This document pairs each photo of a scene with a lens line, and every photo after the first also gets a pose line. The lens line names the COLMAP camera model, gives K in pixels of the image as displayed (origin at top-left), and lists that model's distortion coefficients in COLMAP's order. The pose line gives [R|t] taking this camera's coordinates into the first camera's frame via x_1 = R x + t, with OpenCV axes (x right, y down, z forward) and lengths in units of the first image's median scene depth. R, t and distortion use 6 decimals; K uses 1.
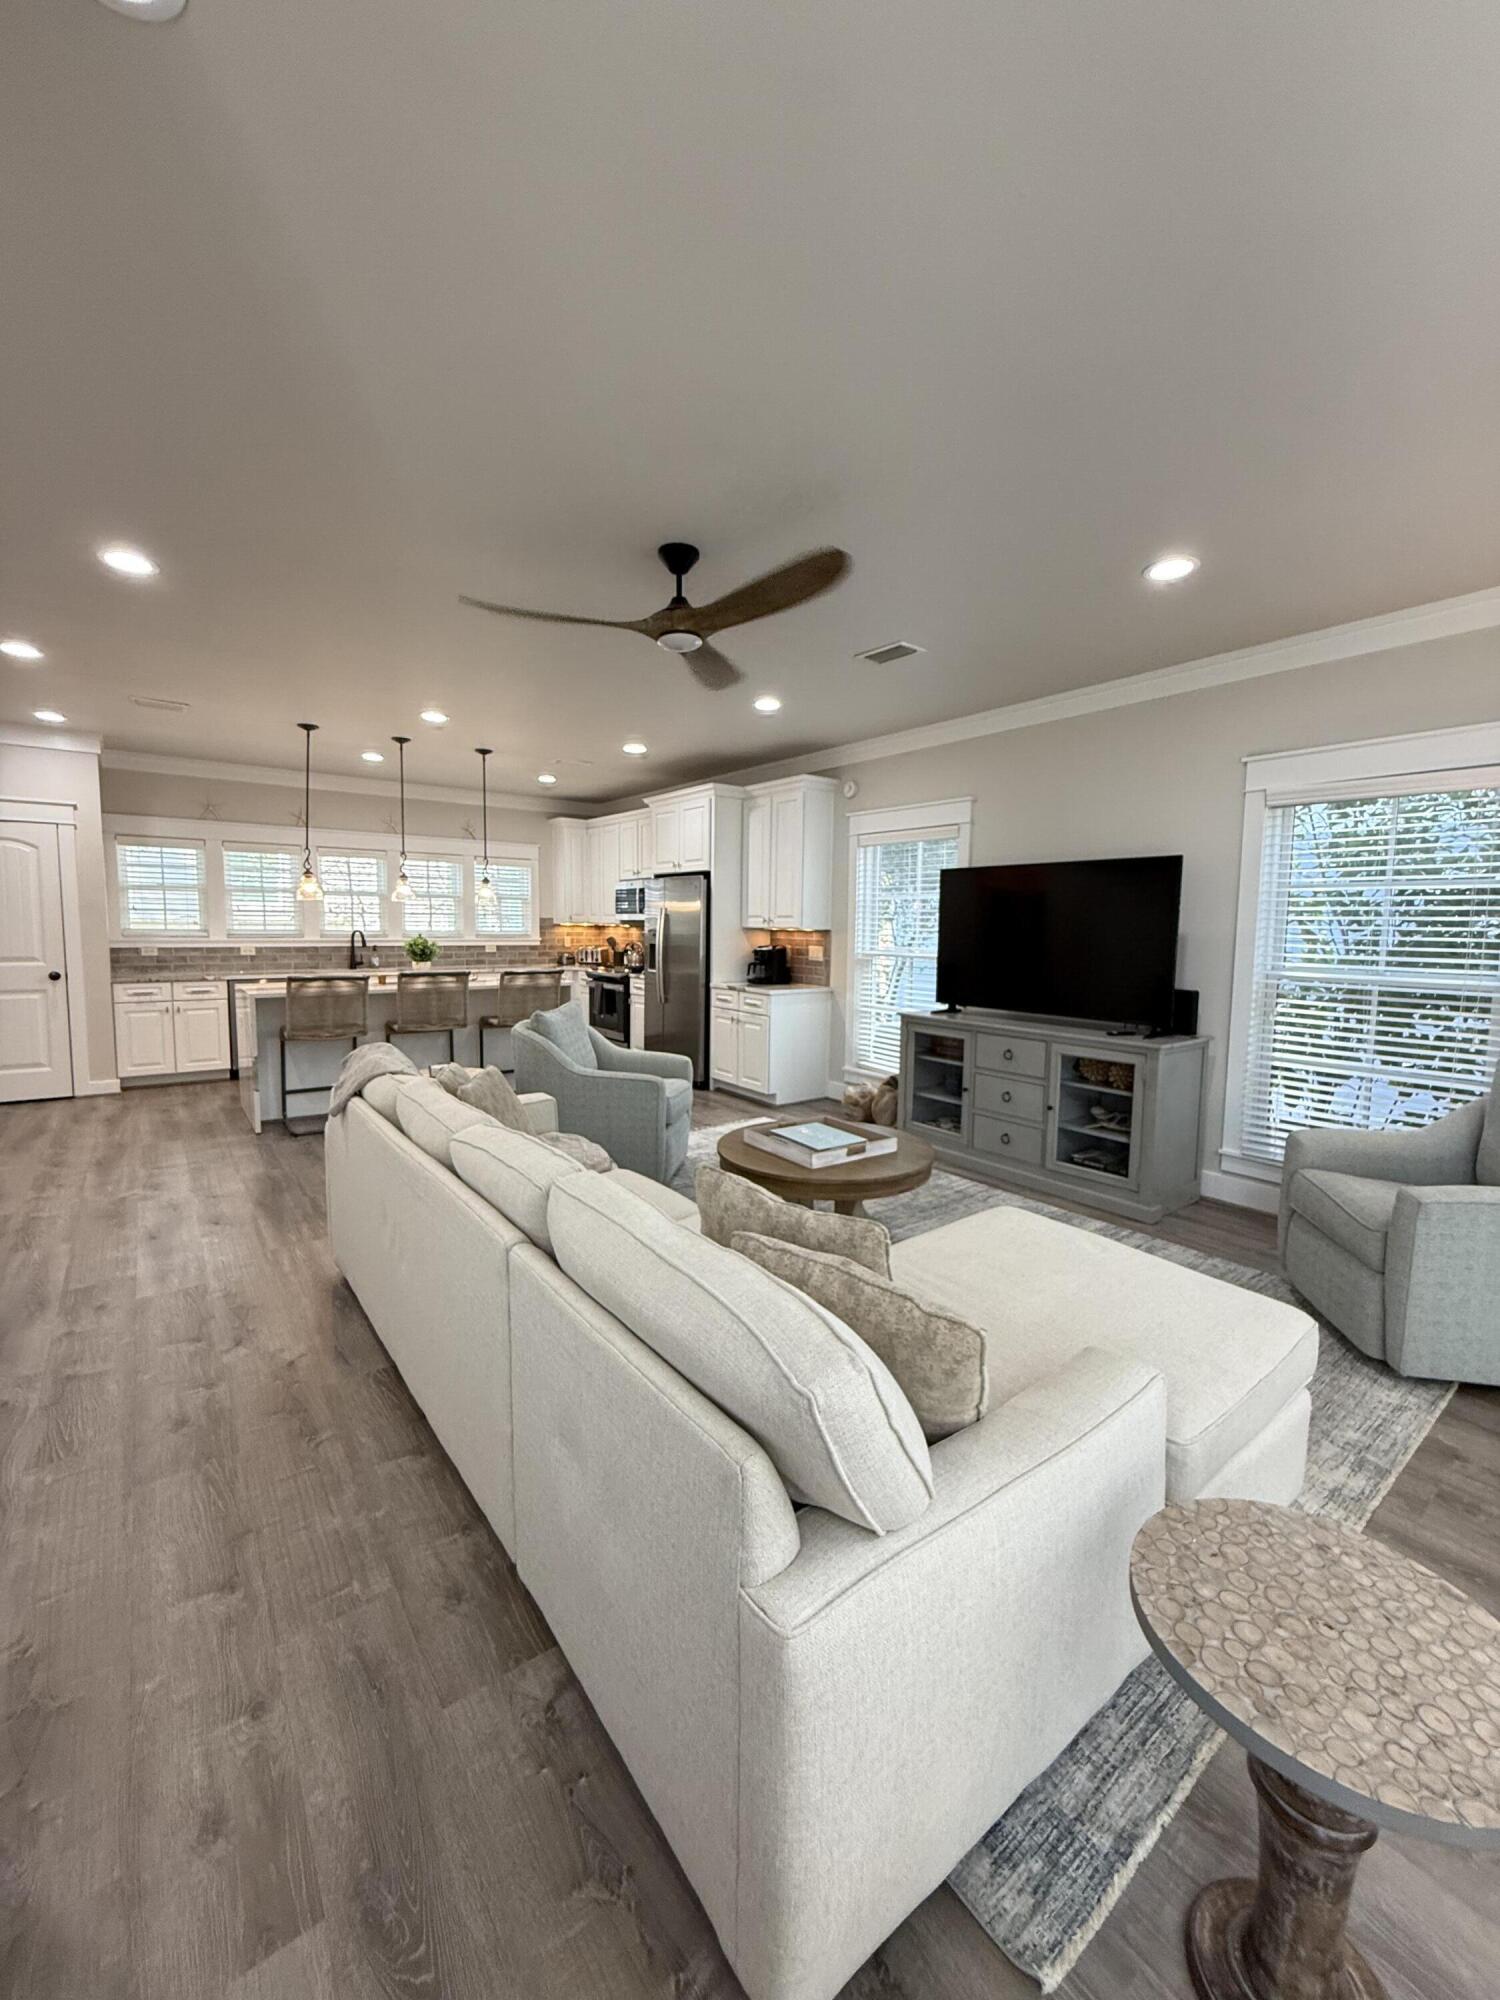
lens RADIAL K [[793.3, 0, 752.5], [0, 793.3, 1000.4], [0, 0, 1]] dist [-0.002149, 0.000297]
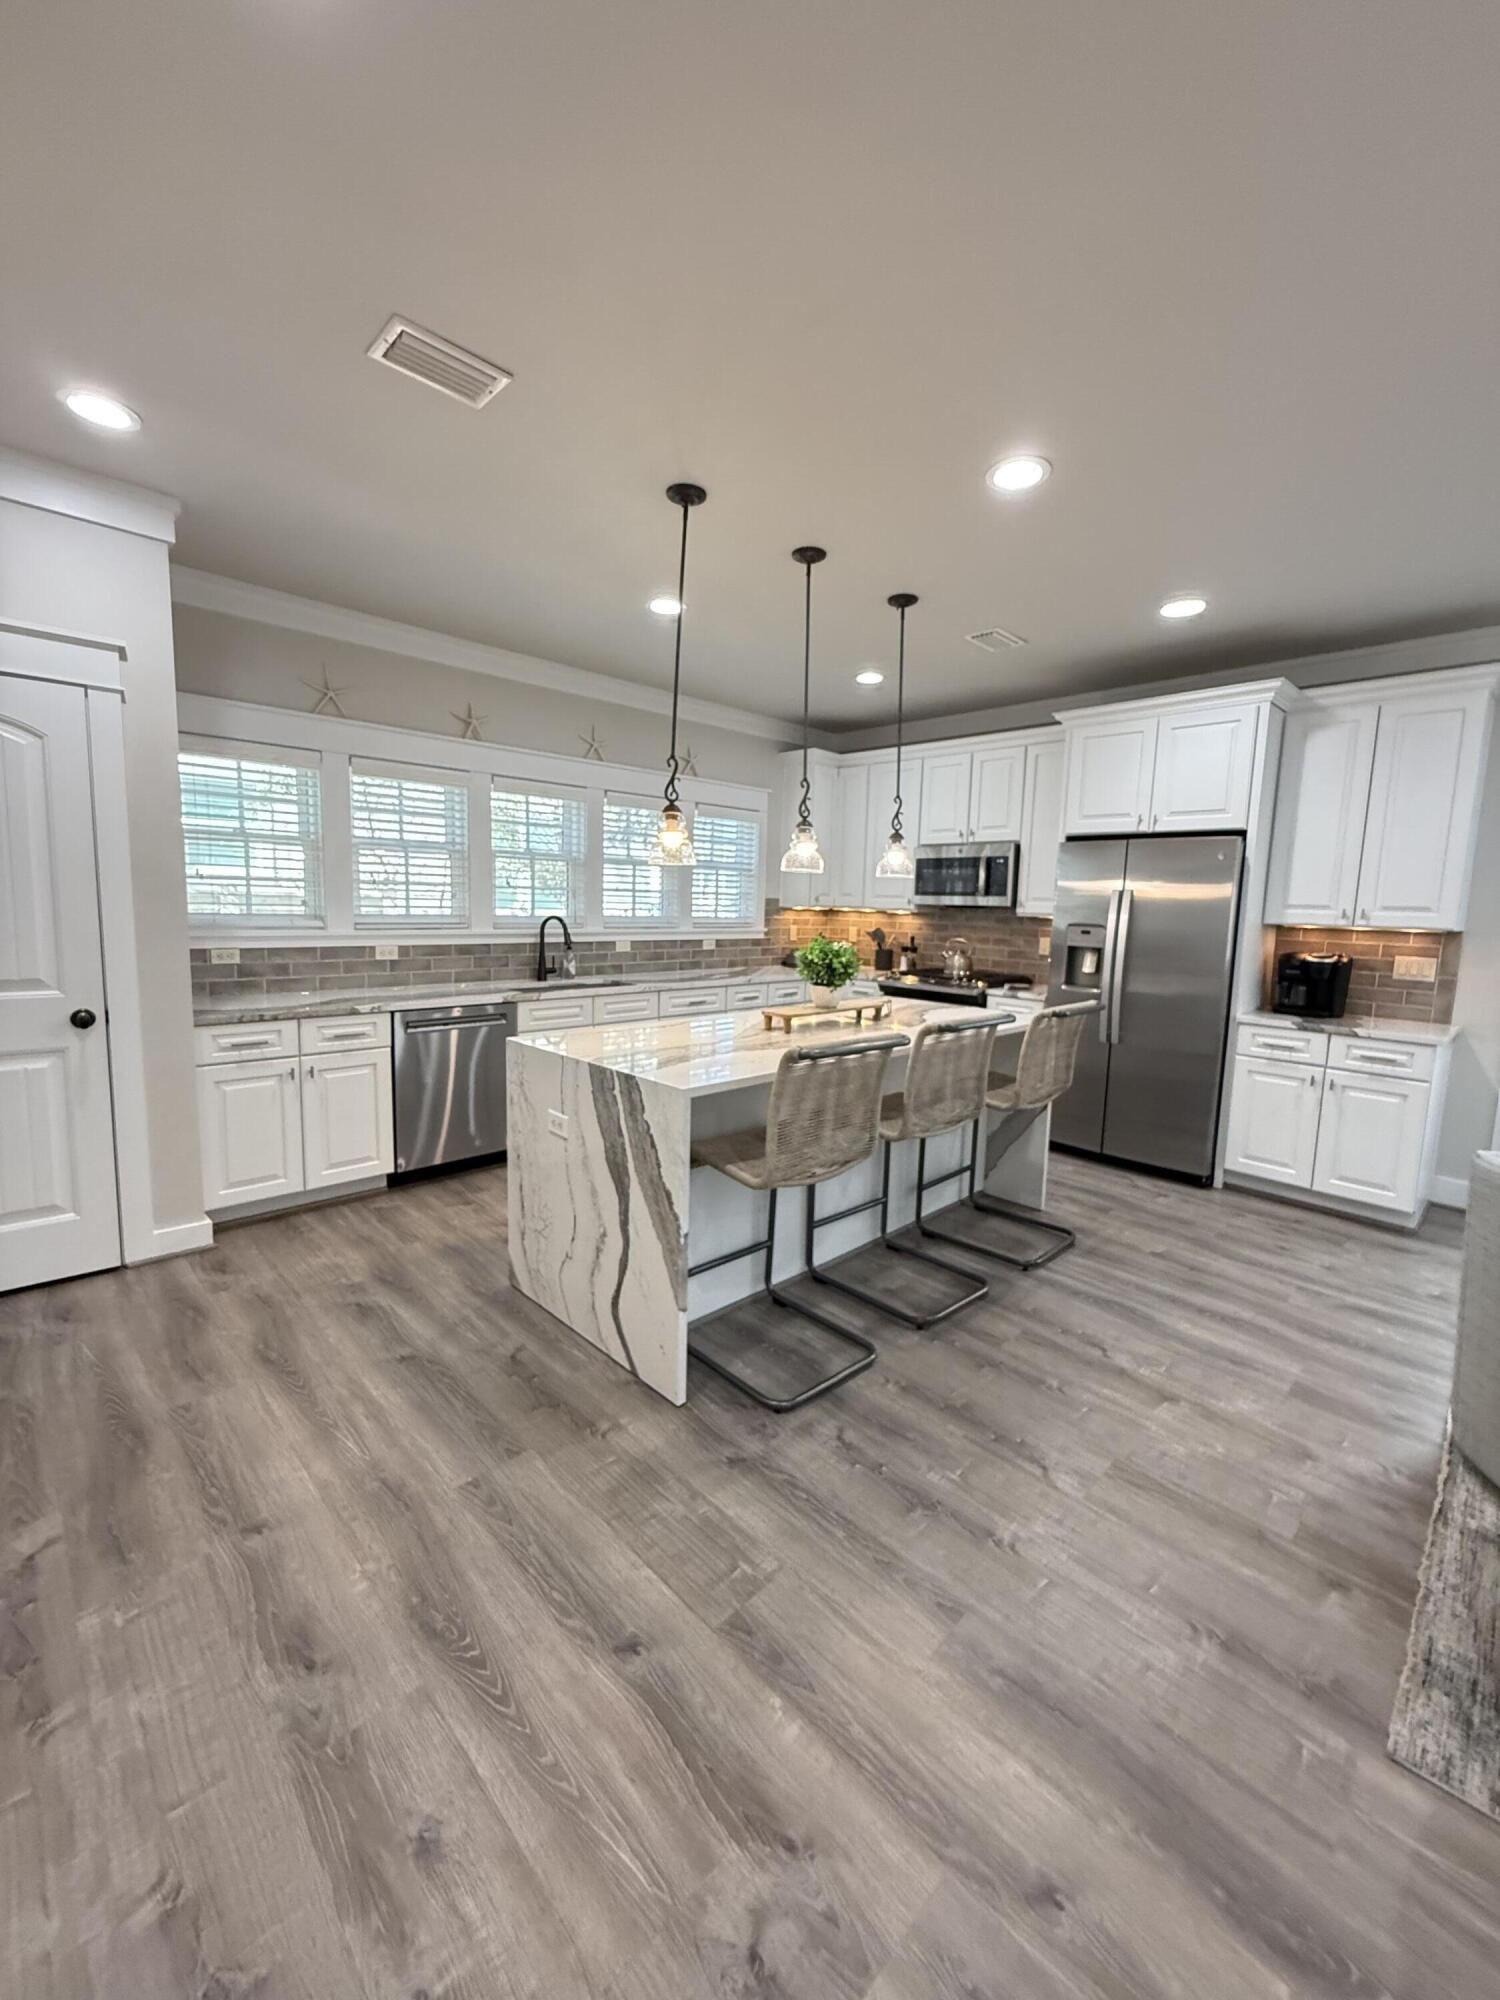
lens RADIAL K [[793.3, 0, 753.2], [0, 793.3, 1002.5], [0, 0, 1]] dist [-0.002149, 0.000297]
pose [[0.992741, -0.001354, 0.120260, -0.498980], [-0.002760, 0.999417, 0.034031, -0.052460], [-0.120236, -0.034116, 0.992159, 0.448881]]
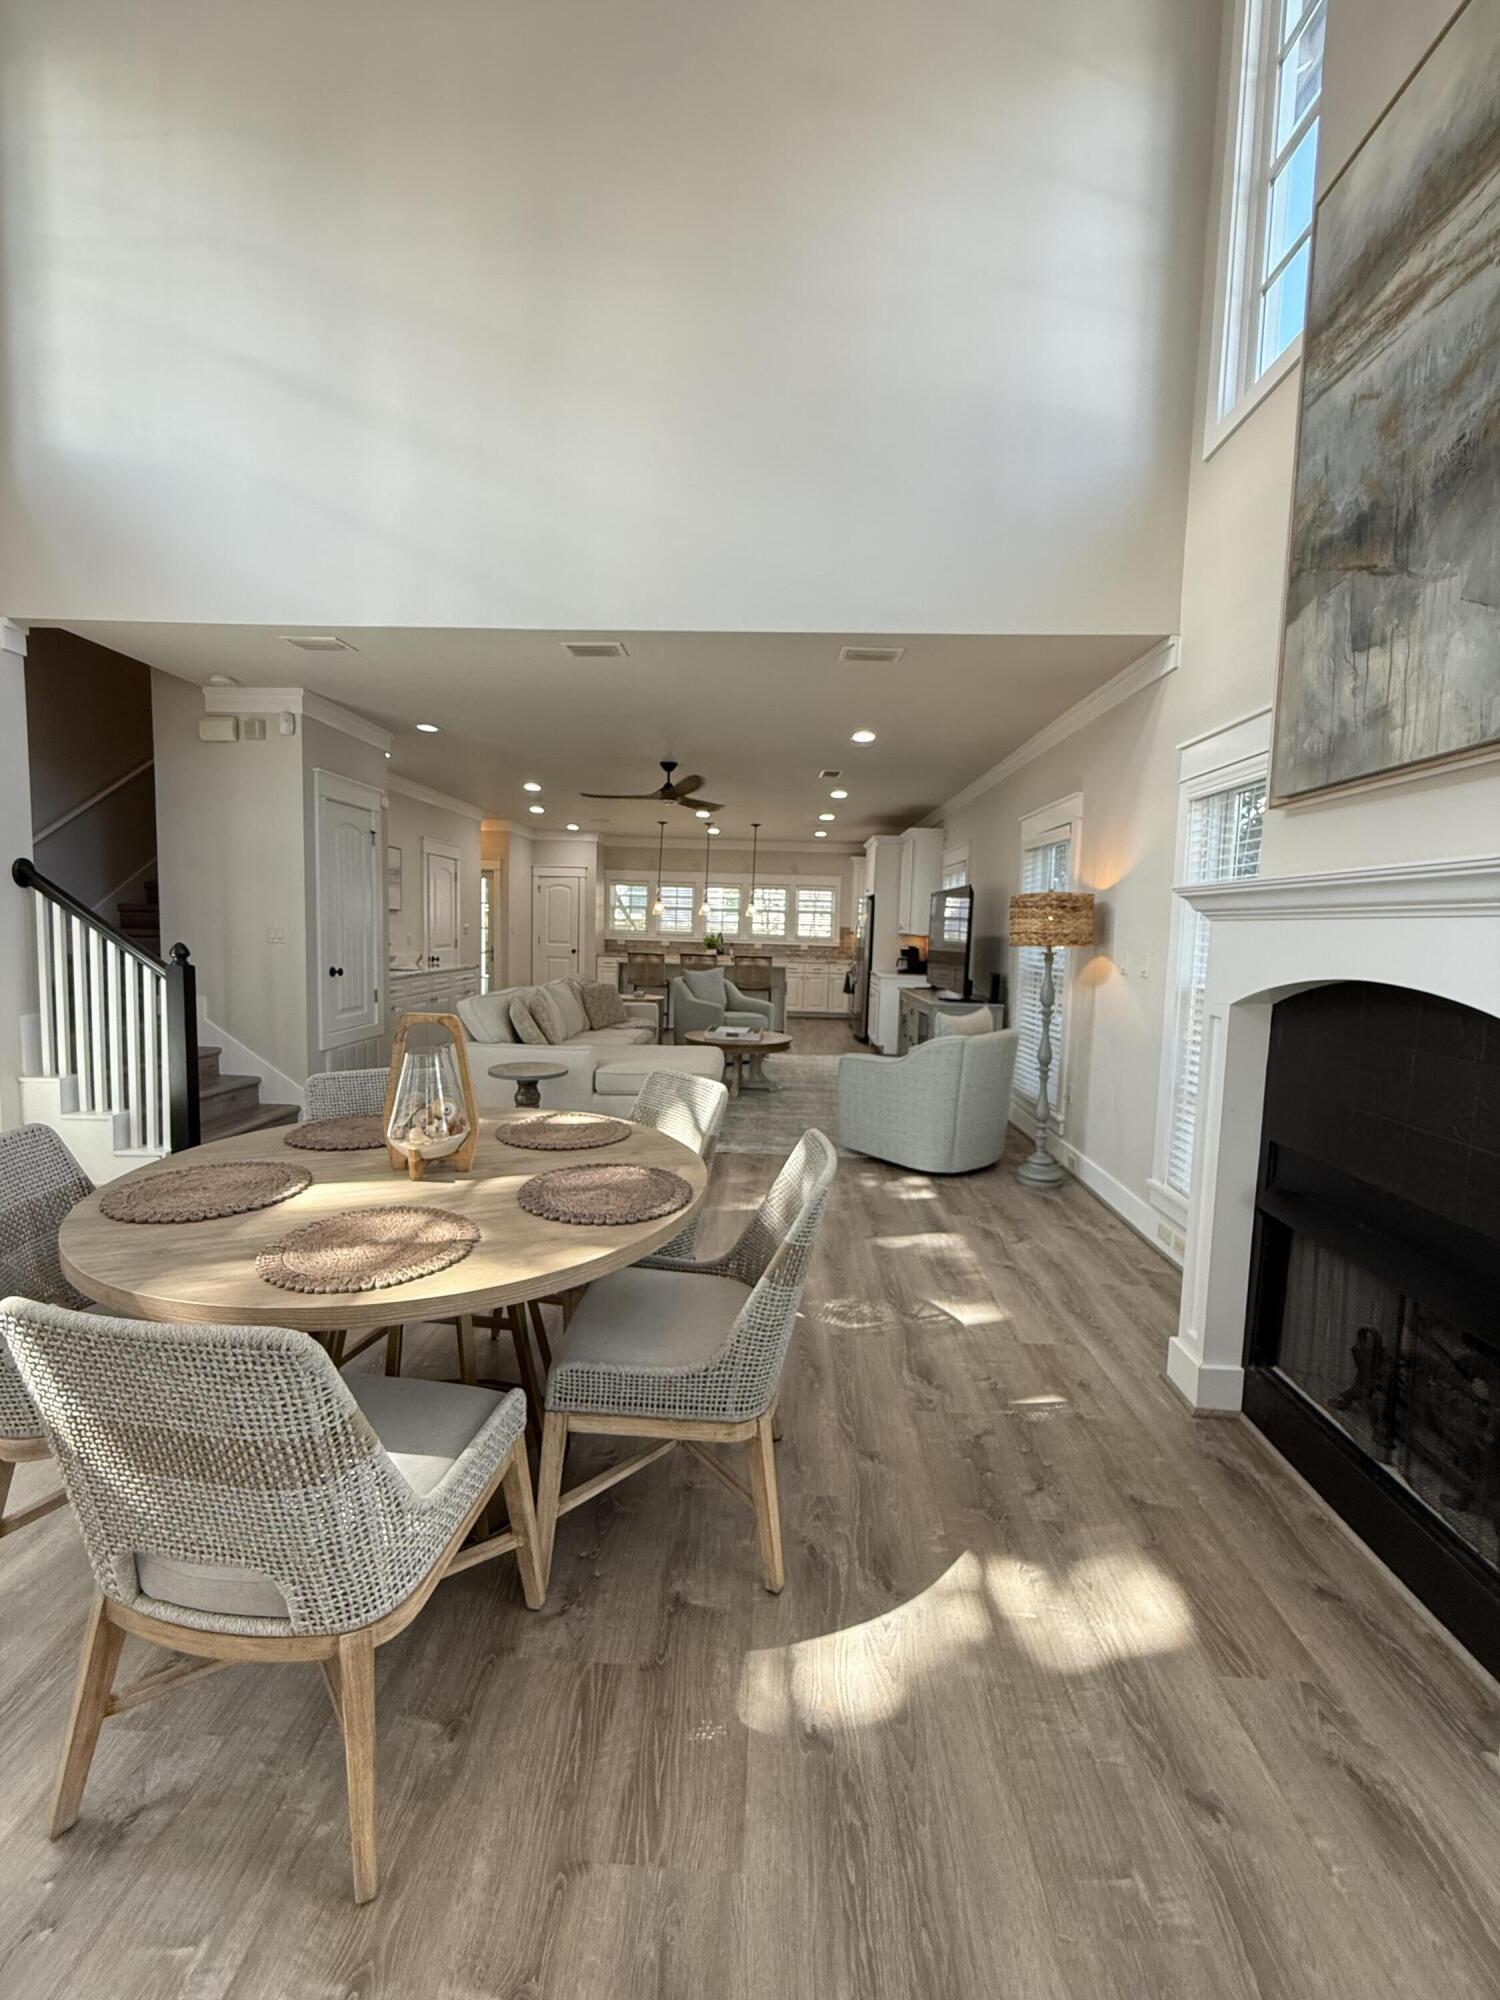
lens RADIAL K [[793.3, 0, 759.9], [0, 793.3, 997.3], [0, 0, 1]] dist [-0.002149, 0.000297]
pose [[0.779846, 0.064352, -0.622655, 0.711793], [-0.079471, 0.996831, 0.003490, 0.038736], [0.620906, 0.046761, 0.782489, -0.273900]]
